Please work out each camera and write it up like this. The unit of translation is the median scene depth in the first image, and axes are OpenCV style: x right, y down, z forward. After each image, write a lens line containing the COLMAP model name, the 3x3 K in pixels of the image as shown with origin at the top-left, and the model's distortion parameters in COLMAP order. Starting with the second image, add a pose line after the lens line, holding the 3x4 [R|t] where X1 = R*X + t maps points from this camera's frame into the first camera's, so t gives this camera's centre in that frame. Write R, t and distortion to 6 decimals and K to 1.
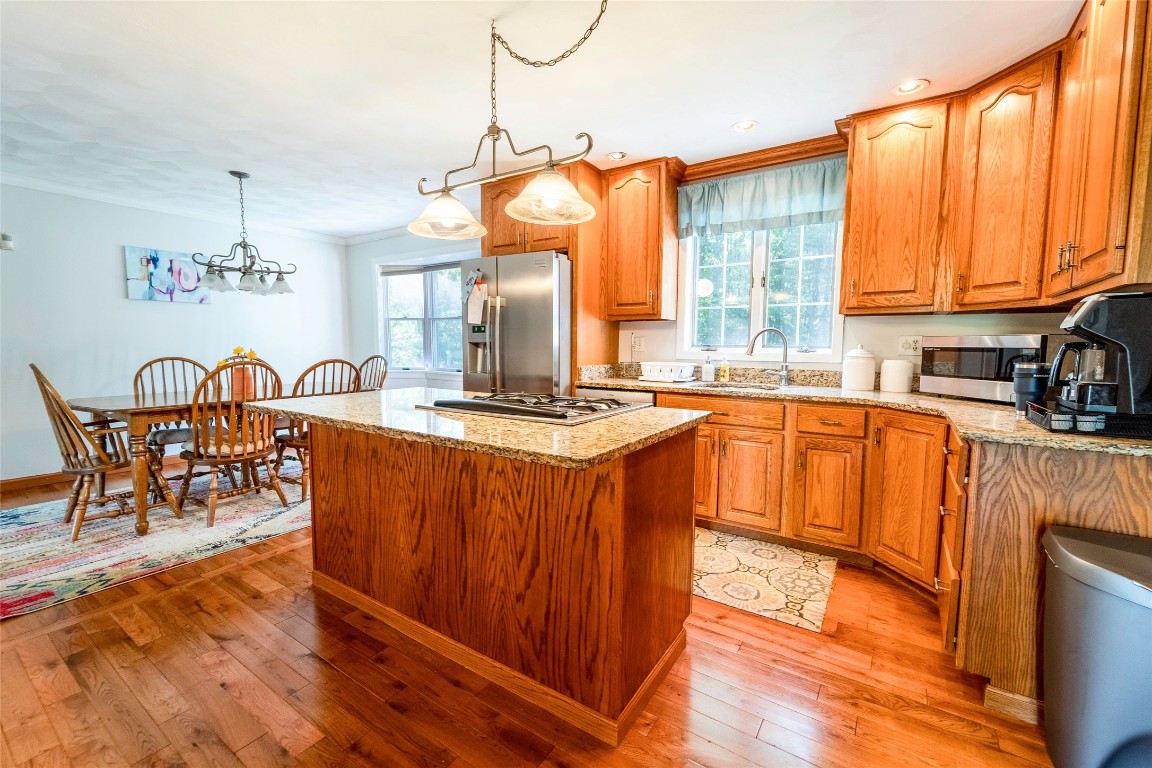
lens RADIAL K [[478.2, 0, 576.0], [0, 478.2, 384.0], [0, 0, 1]] dist [-0.000078, -0.000165]
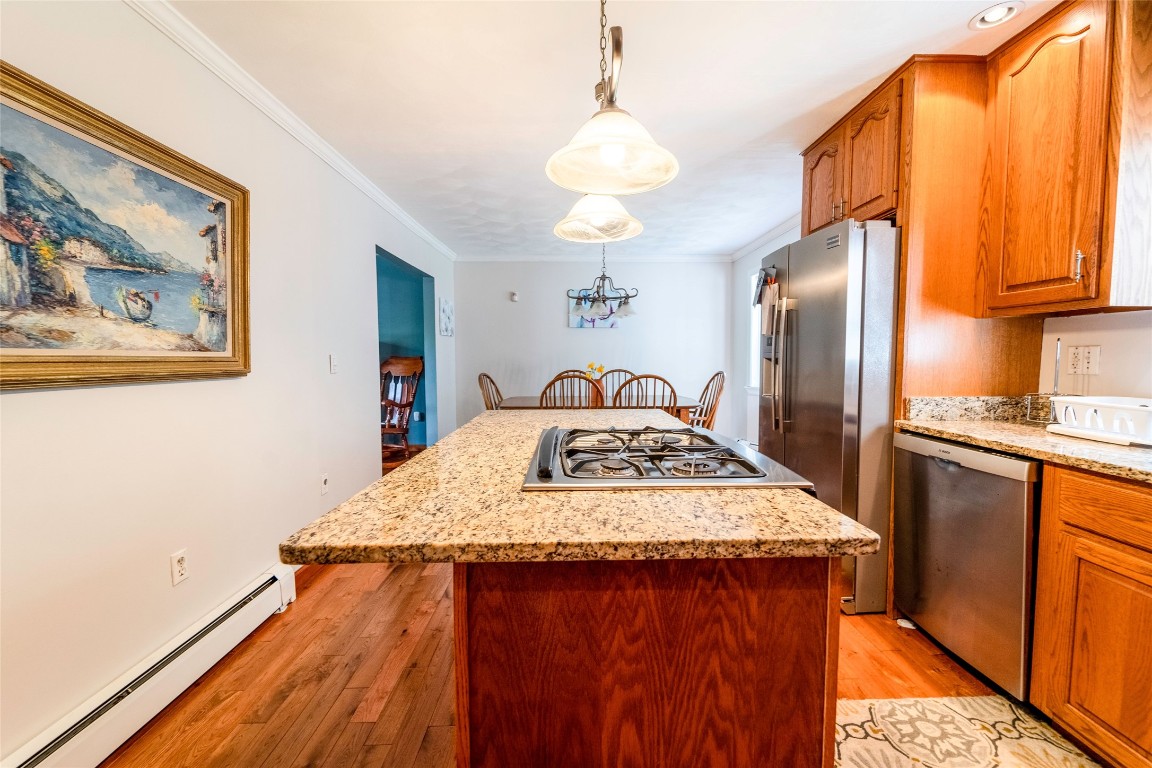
lens RADIAL K [[463.4, 0, 576.0], [0, 463.4, 384.0], [0, 0, 1]] dist [-0.000235, -0.000062]
pose [[0.575176, 0.041745, -0.816964, 0.244280], [-0.062833, 0.998001, 0.006759, -0.030164], [0.815613, 0.047445, 0.576649, 0.308023]]
